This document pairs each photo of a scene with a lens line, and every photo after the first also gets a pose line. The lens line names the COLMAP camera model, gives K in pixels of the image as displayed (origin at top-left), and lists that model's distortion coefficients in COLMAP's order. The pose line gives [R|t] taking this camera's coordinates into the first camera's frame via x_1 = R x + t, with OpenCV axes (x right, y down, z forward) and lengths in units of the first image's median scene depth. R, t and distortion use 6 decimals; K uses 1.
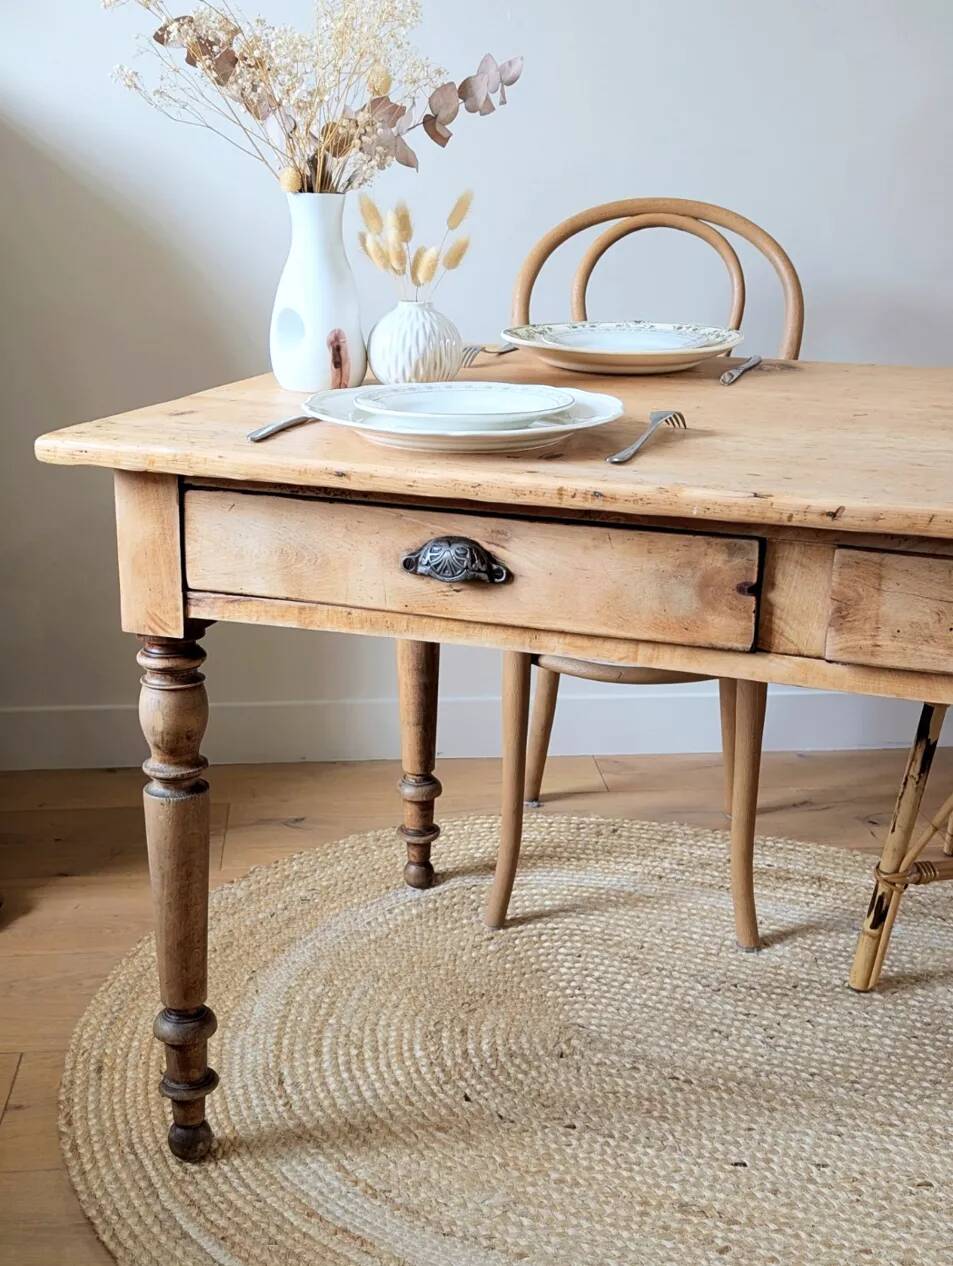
lens RADIAL K [[1593.2, 0, 476.5], [0, 1593.2, 633.0], [0, 0, 1]] dist [0.098409, -0.267143]
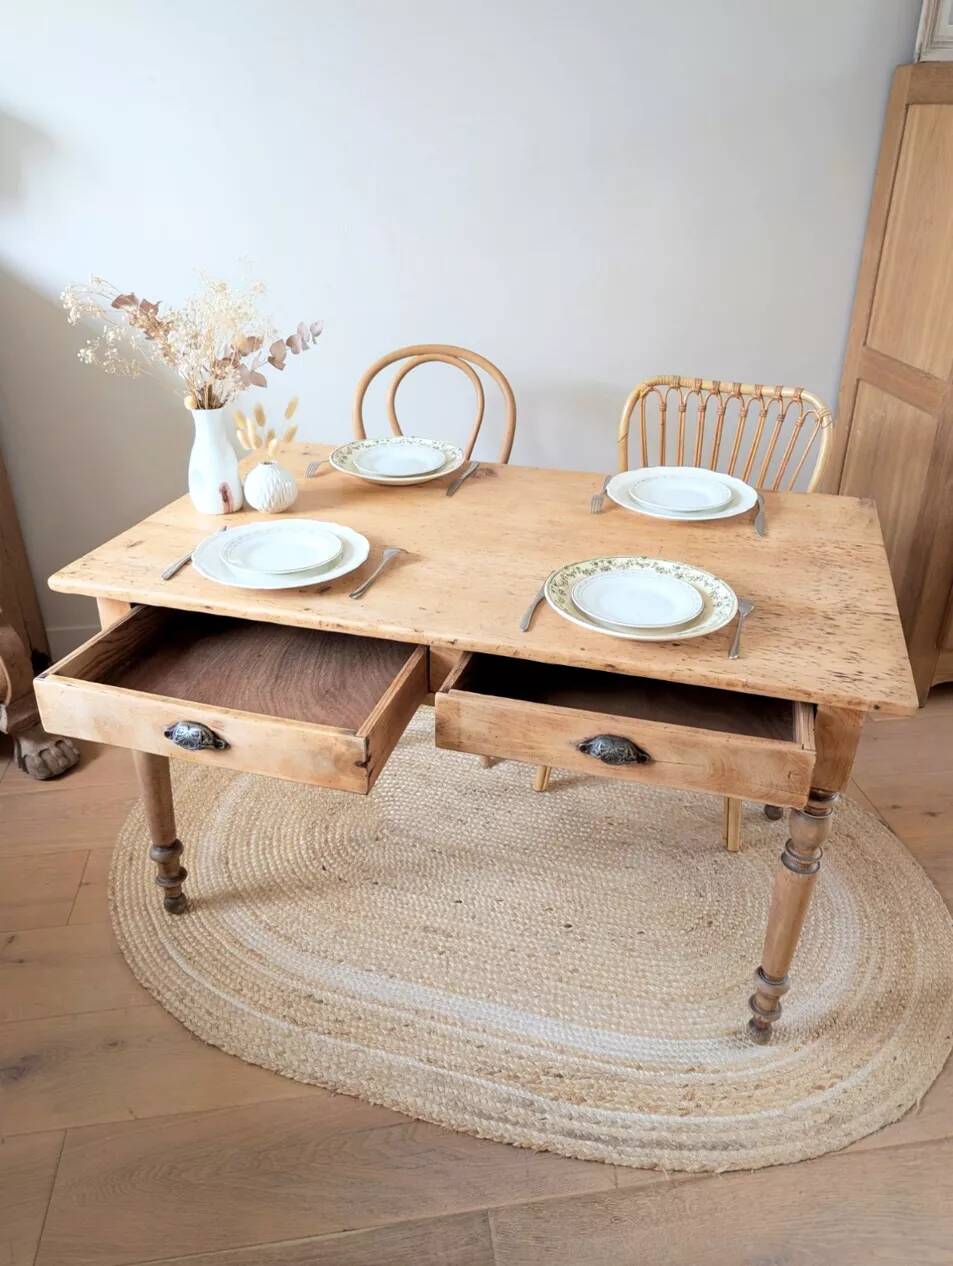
lens RADIAL K [[980.4, 0, 492.9], [0, 980.4, 600.5], [0, 0, 1]] dist [0.010406, -0.003185]
pose [[0.998140, -0.027889, 0.054211, 0.140590], [0.018282, 0.985234, 0.170236, -0.223253], [-0.058158, -0.168928, 0.983911, -0.120150]]
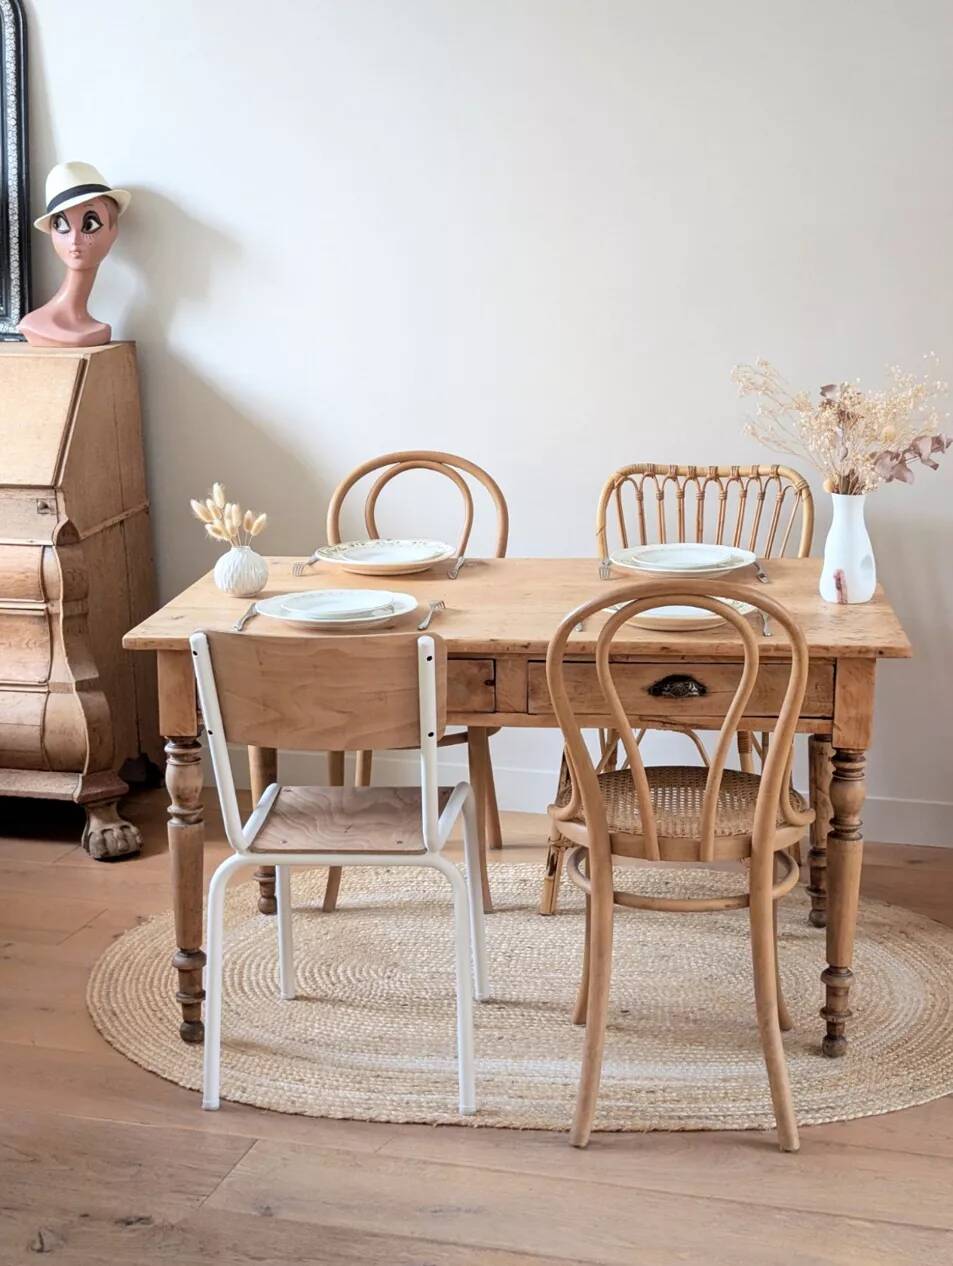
lens RADIAL K [[1985.7, 0, 472.1], [0, 1985.7, 556.1], [0, 0, 1]] dist [0.300198, -1.409278]
pose [[0.970727, -0.065705, 0.231022, -0.330740], [0.092412, 0.989983, -0.106745, 0.061910], [-0.221694, 0.124970, 0.967075, -1.152473]]
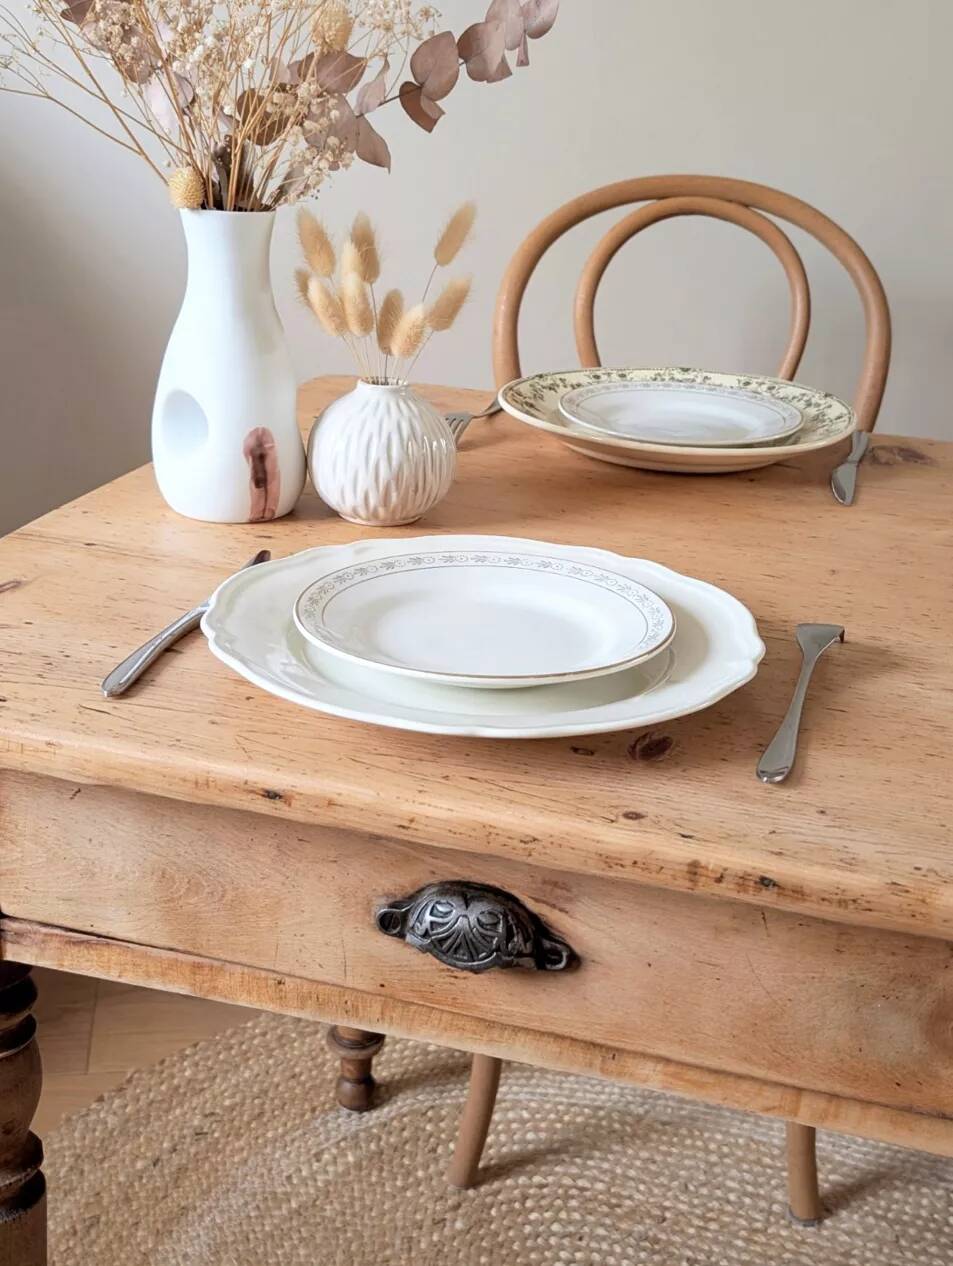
lens RADIAL K [[1557.0, 0, 471.1], [0, 1557.0, 603.8], [0, 0, 1]] dist [0.141877, -0.515515]
pose [[0.997958, 0.013746, 0.062373, -0.038862], [-0.017420, 0.998121, 0.058752, -0.146805], [-0.061448, -0.059719, 0.996322, 0.352746]]
